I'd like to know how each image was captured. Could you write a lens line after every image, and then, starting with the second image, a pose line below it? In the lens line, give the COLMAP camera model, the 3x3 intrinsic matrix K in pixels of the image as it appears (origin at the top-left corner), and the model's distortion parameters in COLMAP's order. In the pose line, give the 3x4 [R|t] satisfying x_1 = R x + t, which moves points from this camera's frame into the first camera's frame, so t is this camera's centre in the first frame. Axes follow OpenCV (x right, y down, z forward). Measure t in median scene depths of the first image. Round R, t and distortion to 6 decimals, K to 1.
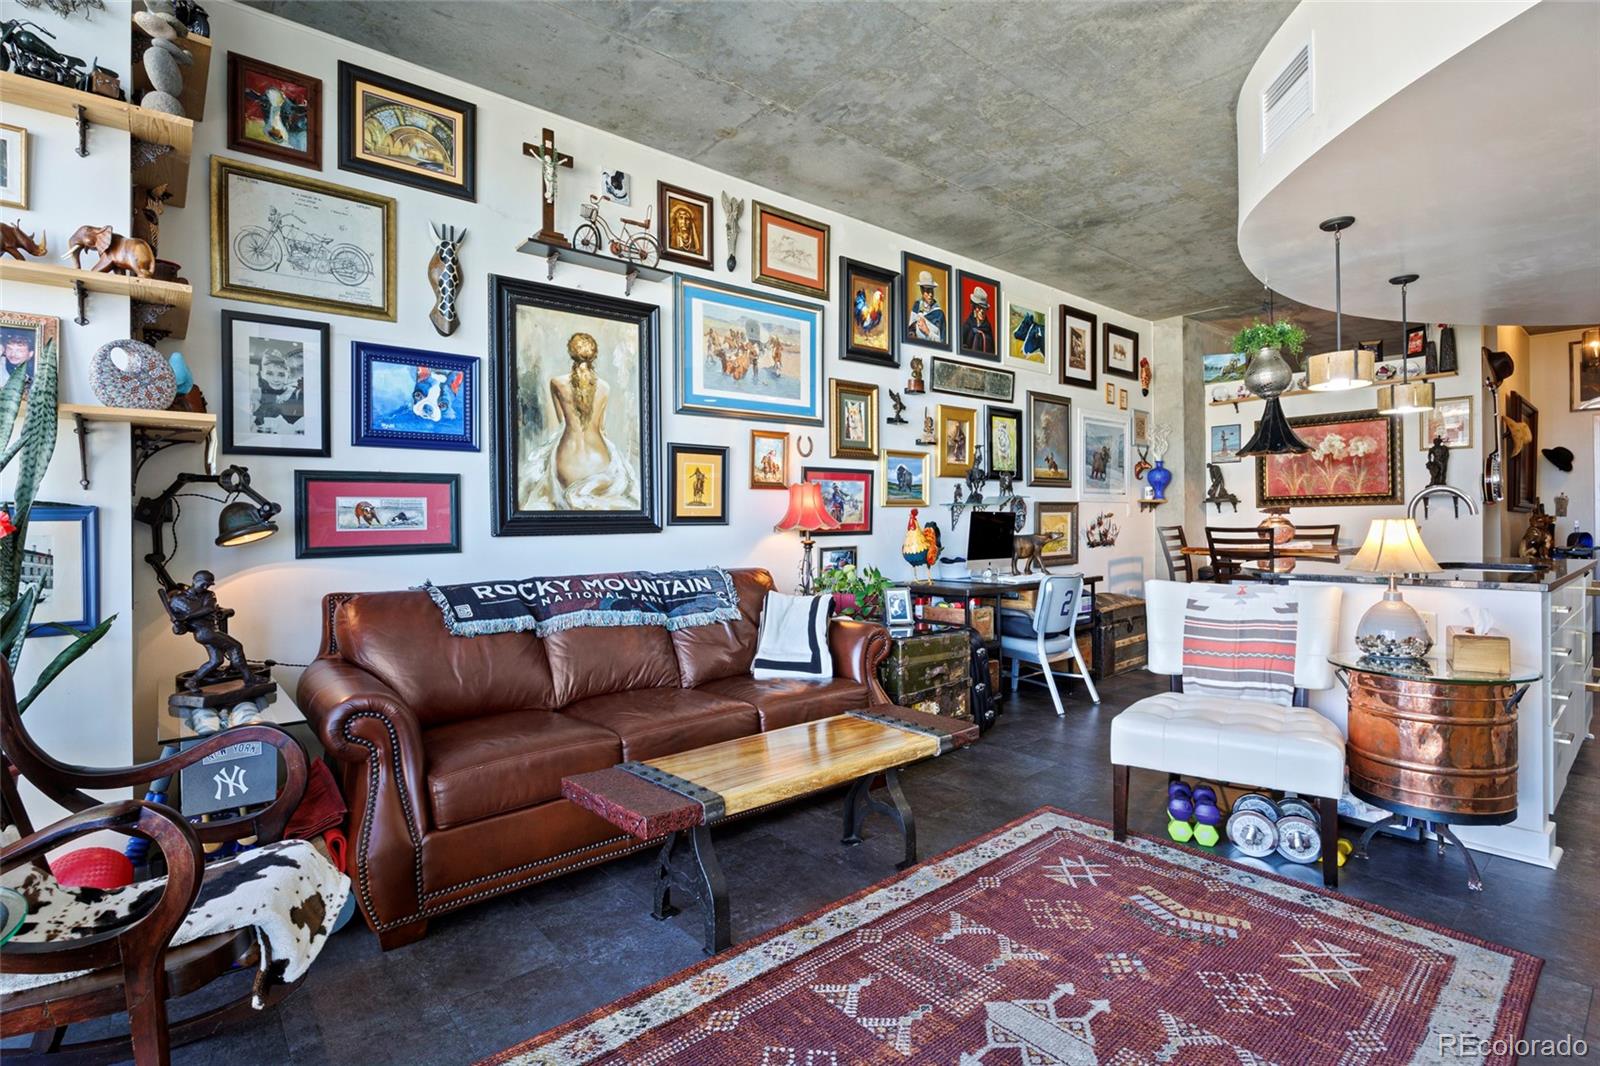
lens RADIAL K [[765.2, 0, 805.5], [0, 765.2, 523.6], [0, 0, 1]] dist [-0.009695, 0.000623]
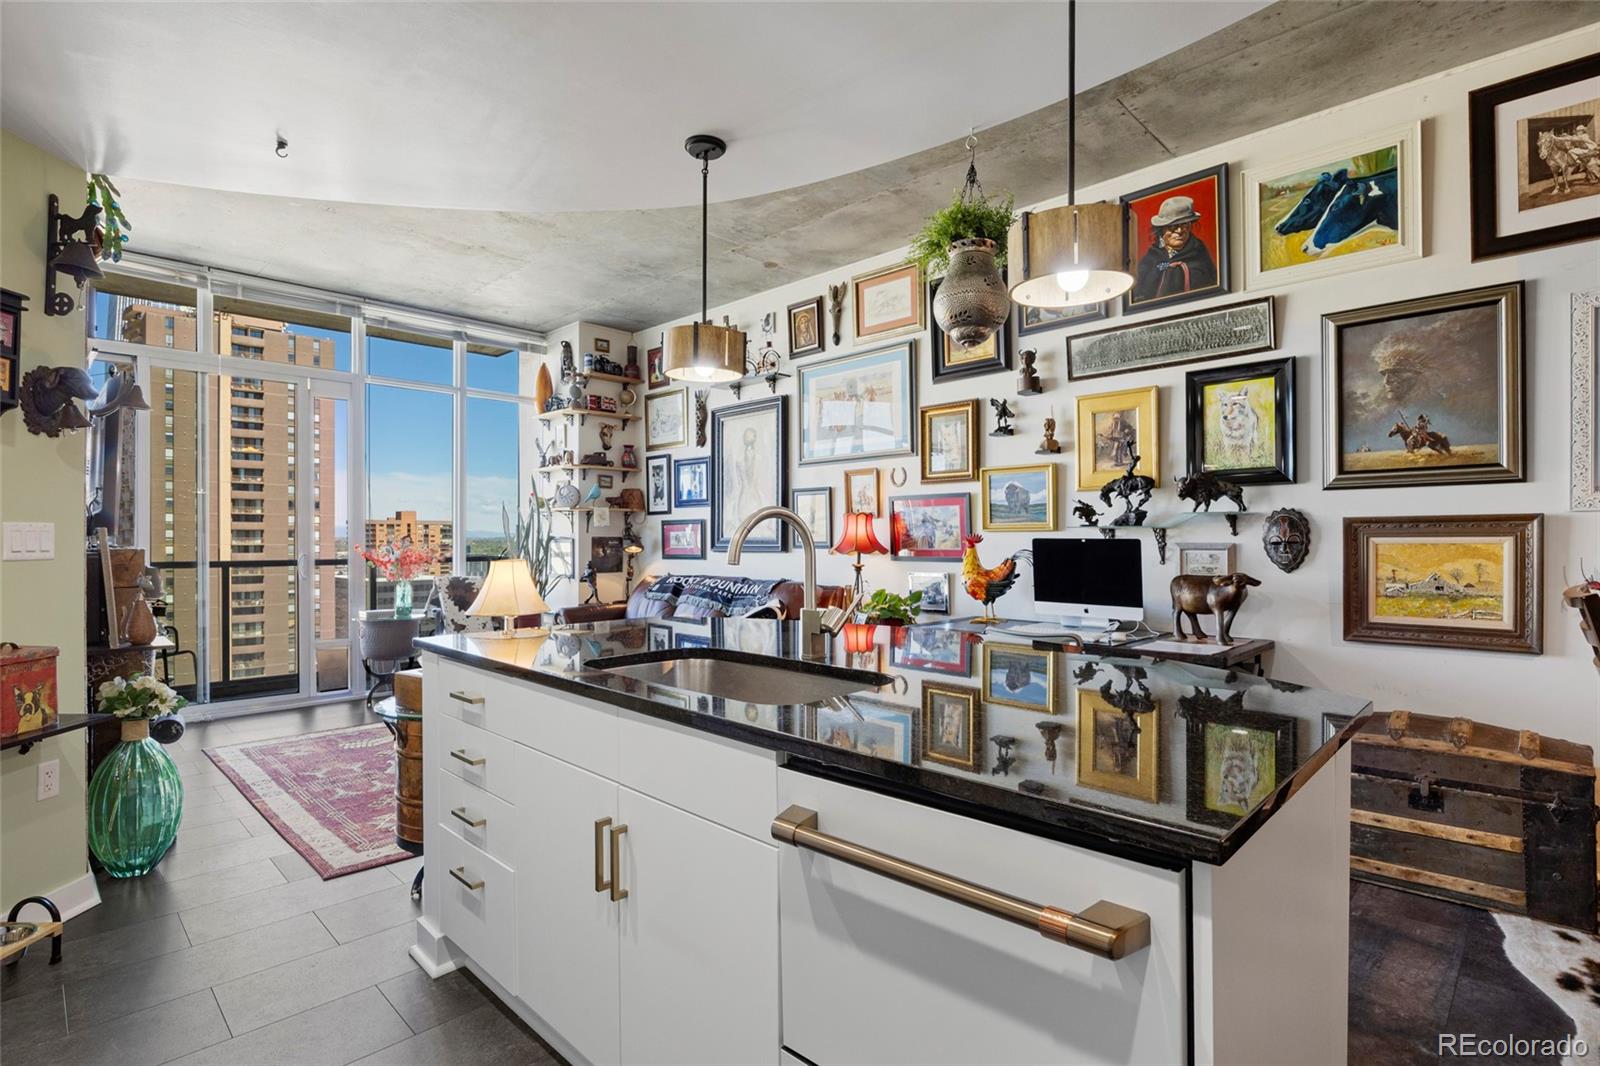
lens RADIAL K [[783.3, 0, 806.4], [0, 783.3, 539.9], [0, 0, 1]] dist [-0.013946, 0.000640]
pose [[0.086579, 0.013308, -0.996156, 1.042806], [0.000337, 0.999910, 0.013387, -0.026323], [0.996245, -0.001495, 0.086567, 0.744683]]
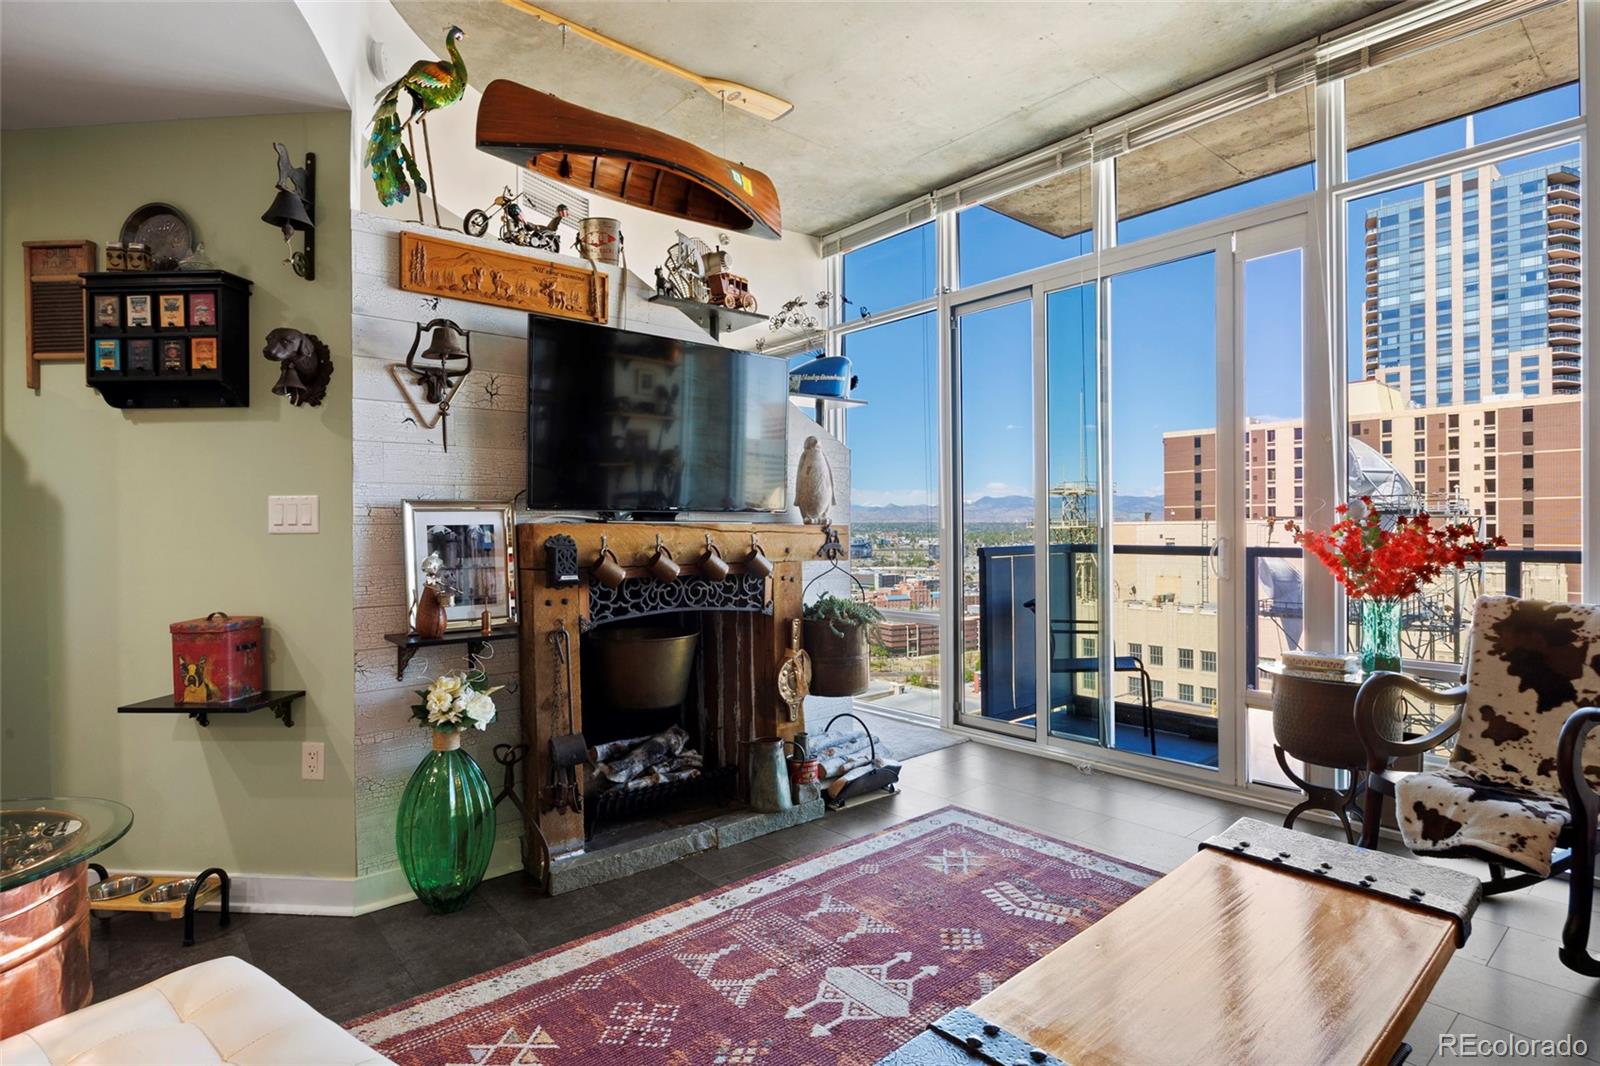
lens RADIAL K [[812.6, 0, 802.1], [0, 812.6, 533.1], [0, 0, 1]] dist [-0.009601, -0.000564]
pose [[-0.999842, 0.017234, 0.004266, 0.141746], [0.017256, 0.999837, 0.005274, -0.003288], [-0.004175, 0.005347, -0.999977, 0.807127]]
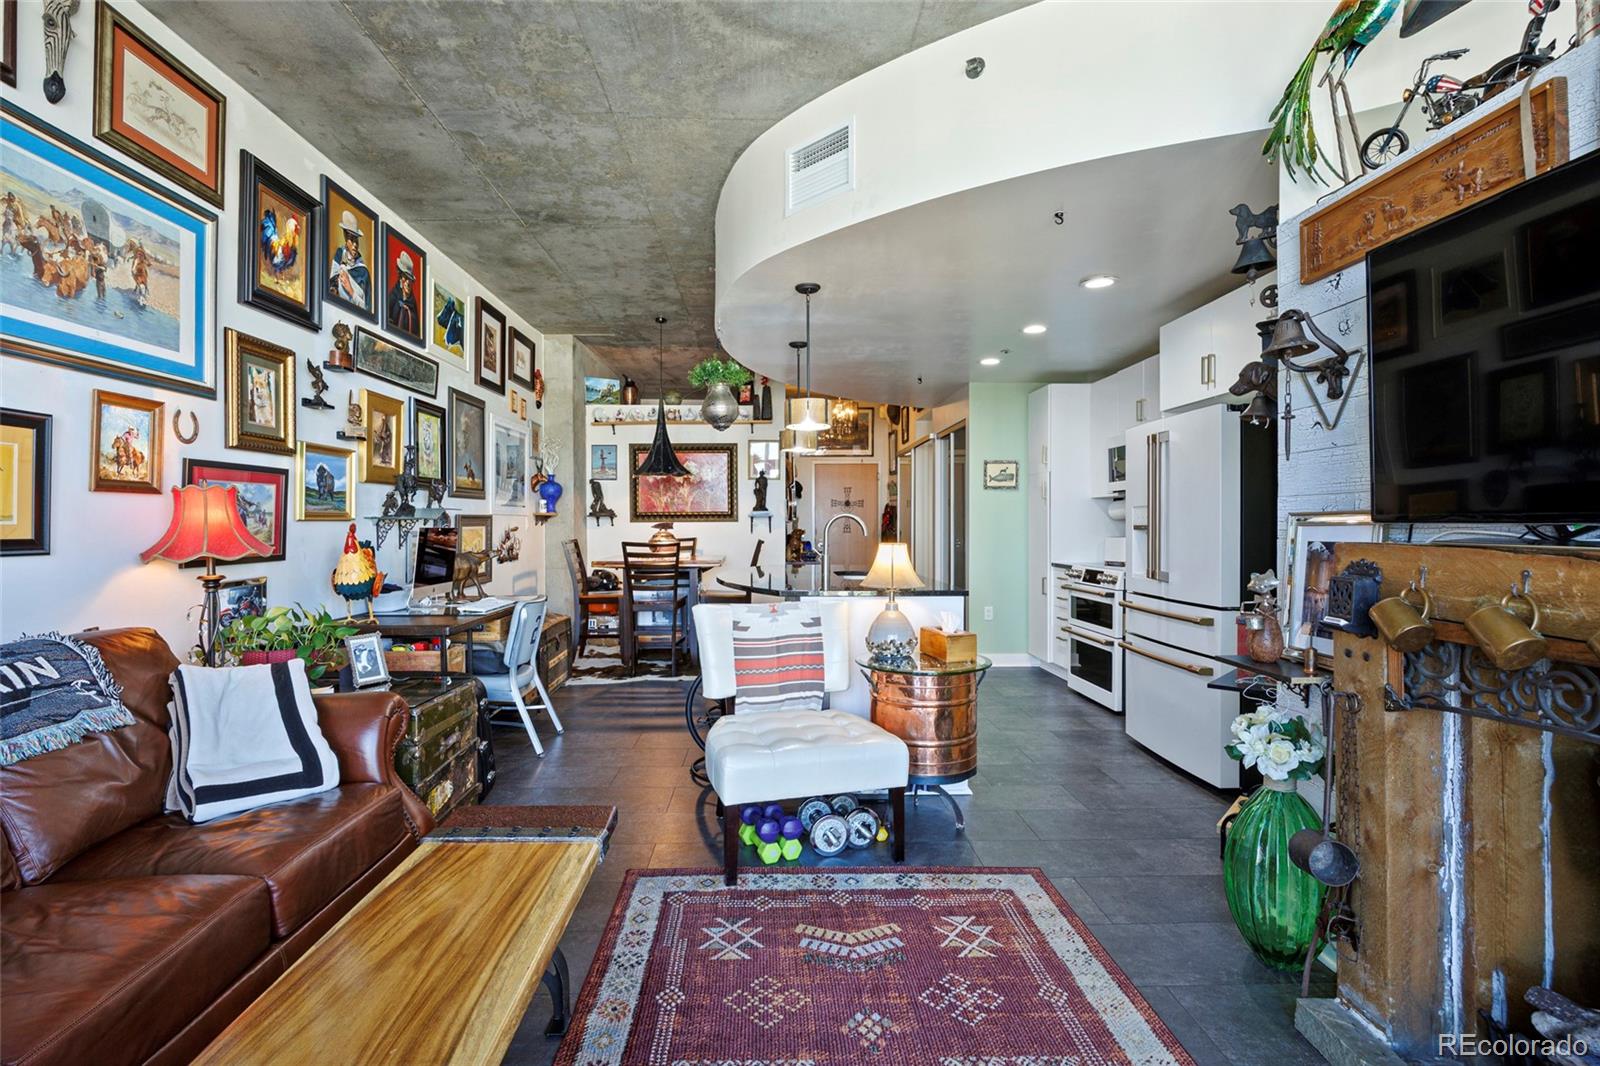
lens RADIAL K [[744.2, 0, 781.8], [0, 744.2, 537.8], [0, 0, 1]] dist [-0.012422, 0.000729]
pose [[0.638987, -0.006010, 0.769194, -0.151741], [-0.003554, 0.999936, 0.010766, -0.016006], [-0.769209, -0.009613, 0.638925, 0.213861]]
